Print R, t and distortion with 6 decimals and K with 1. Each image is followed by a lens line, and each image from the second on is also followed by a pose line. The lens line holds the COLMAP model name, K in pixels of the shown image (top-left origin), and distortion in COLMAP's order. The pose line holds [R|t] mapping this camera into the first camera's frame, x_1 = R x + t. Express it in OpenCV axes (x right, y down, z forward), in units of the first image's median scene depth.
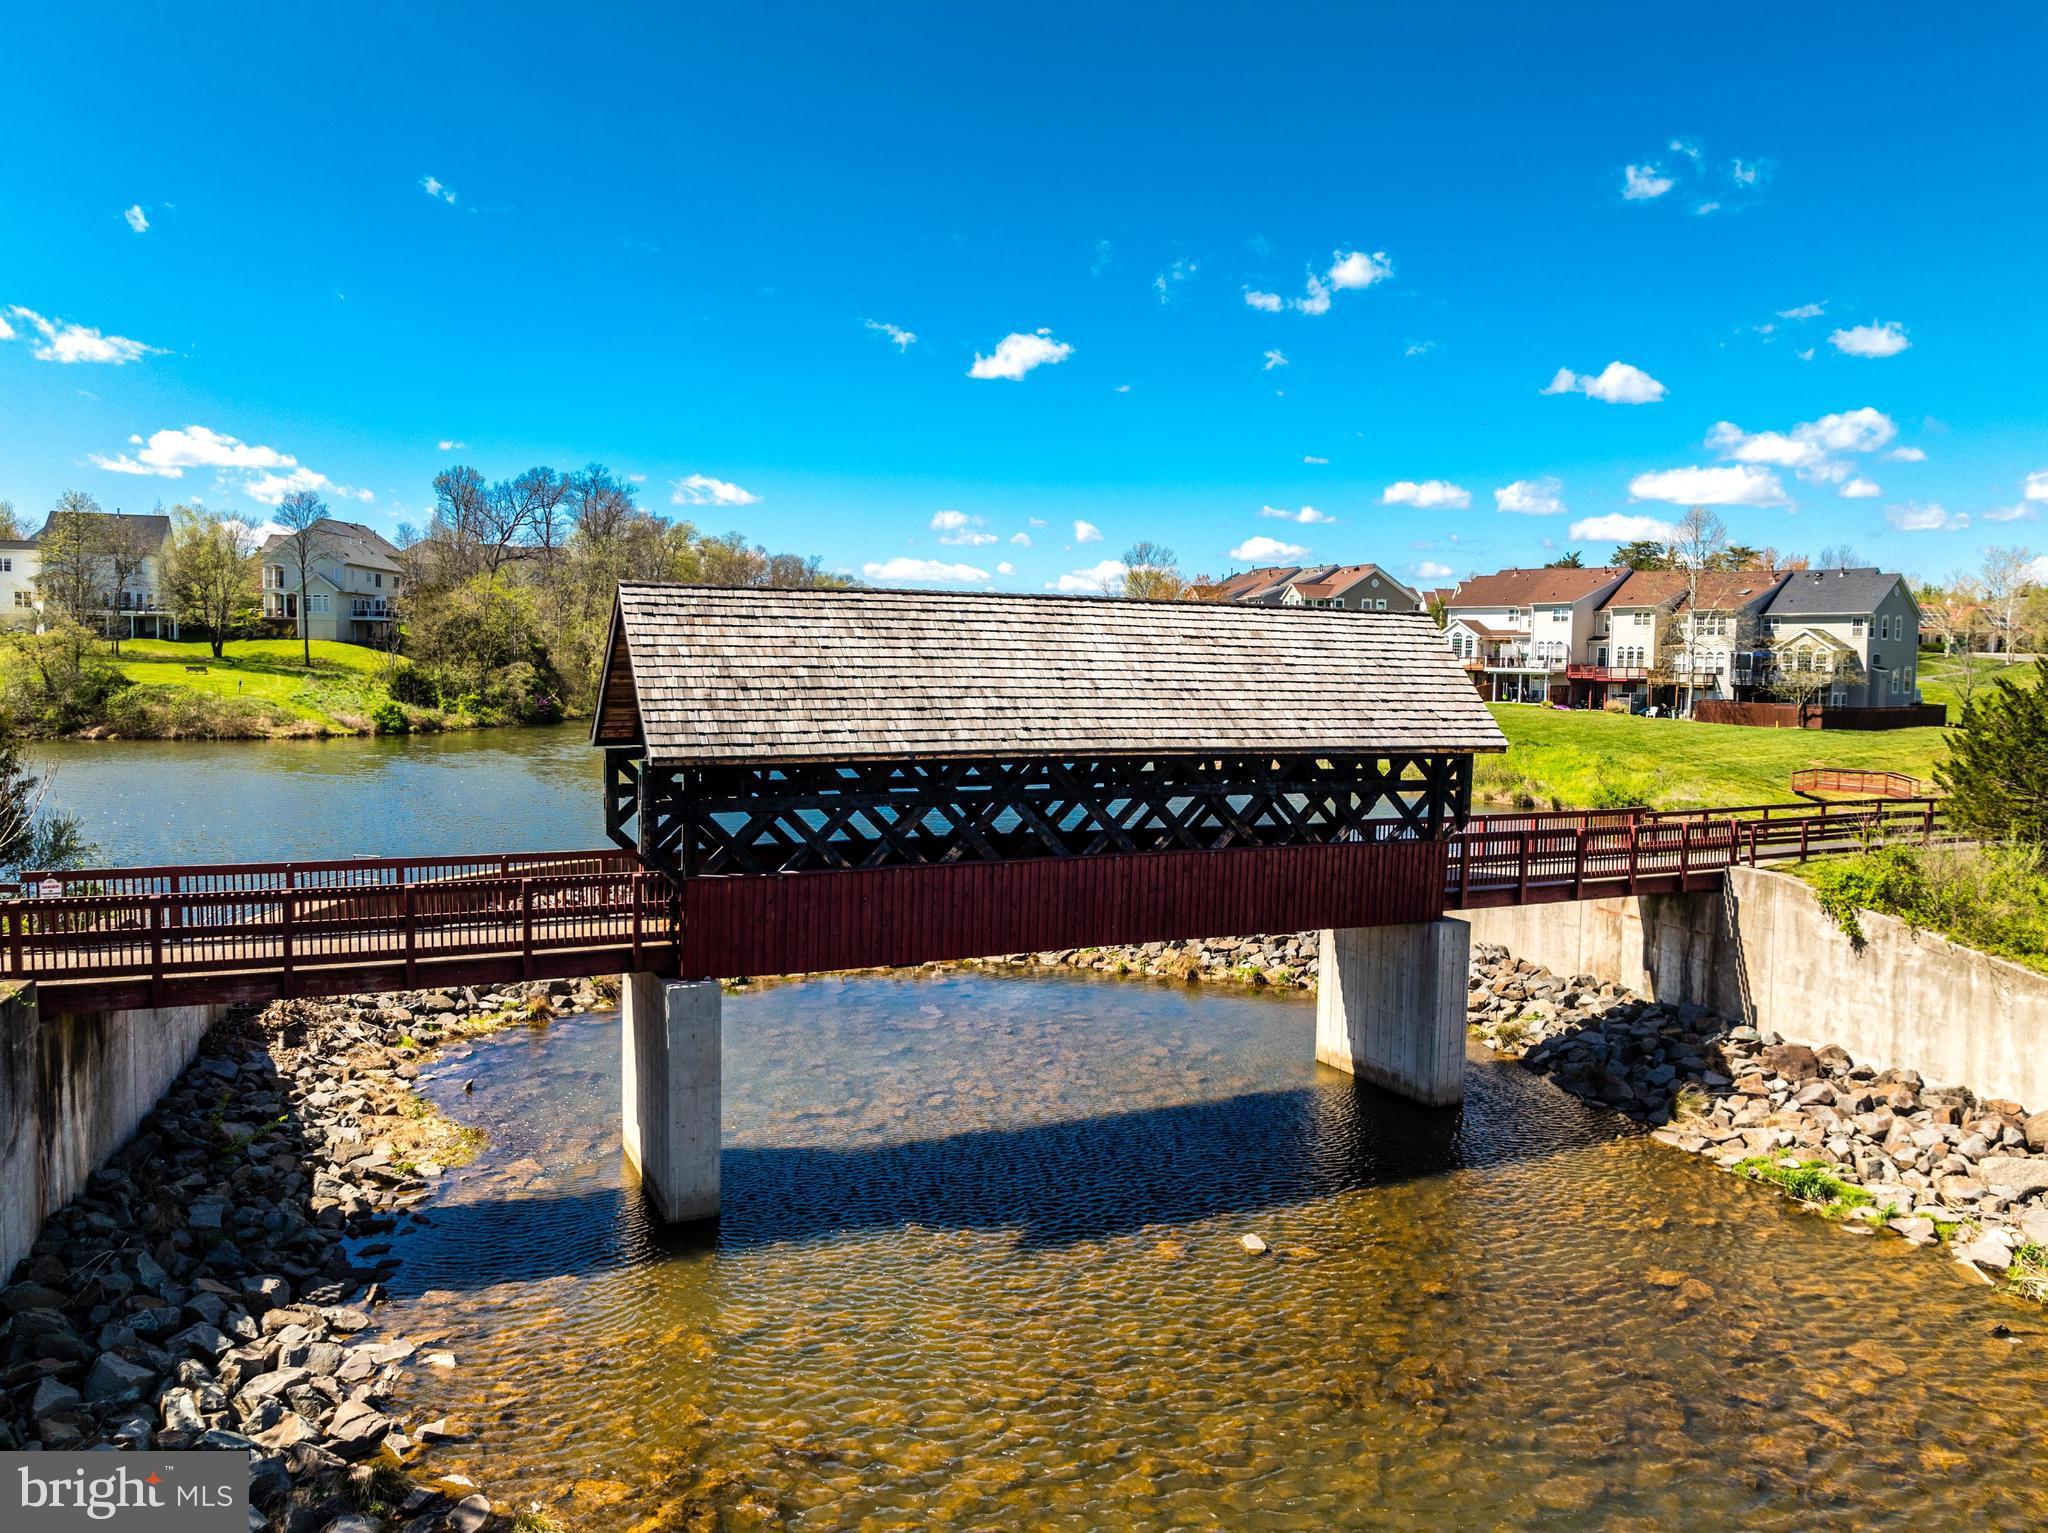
lens RADIAL K [[1511.7, 0, 1024.0], [0, 1511.7, 766.5], [0, 0, 1]] dist [-0.010056, -0.072513]
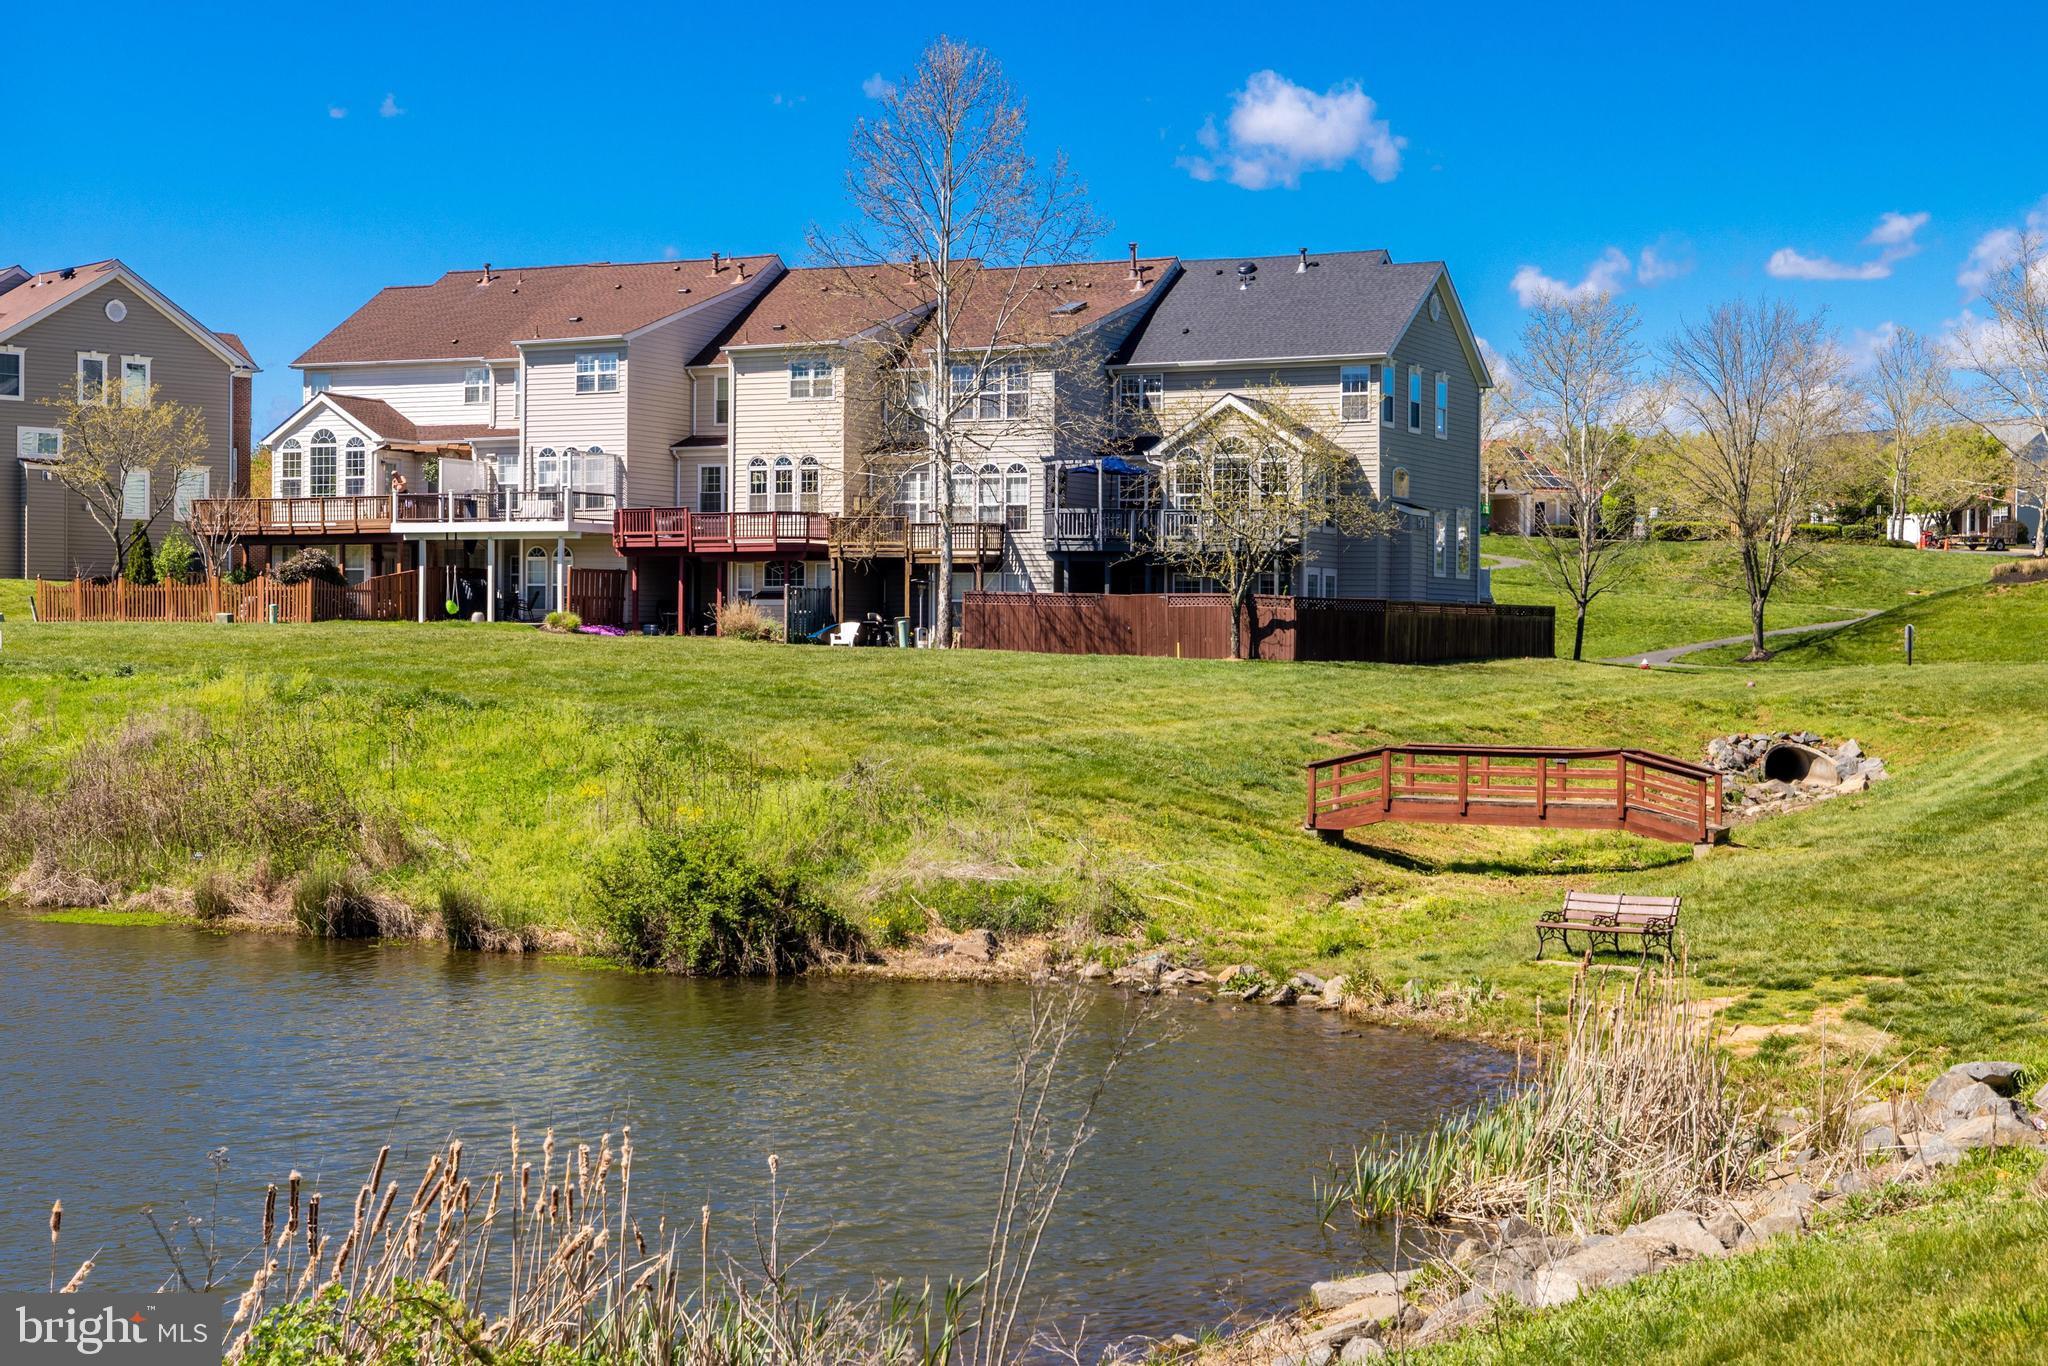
lens RADIAL K [[3086.0, 0, 1024.0], [0, 3086.0, 683.0], [0, 0, 1]] dist [-0.032788, -0.022380]
pose [[0.900897, -0.017829, 0.433666, 0.193533], [0.039623, 0.998362, -0.041268, 0.009593], [-0.432220, 0.054361, 0.900128, 0.454815]]
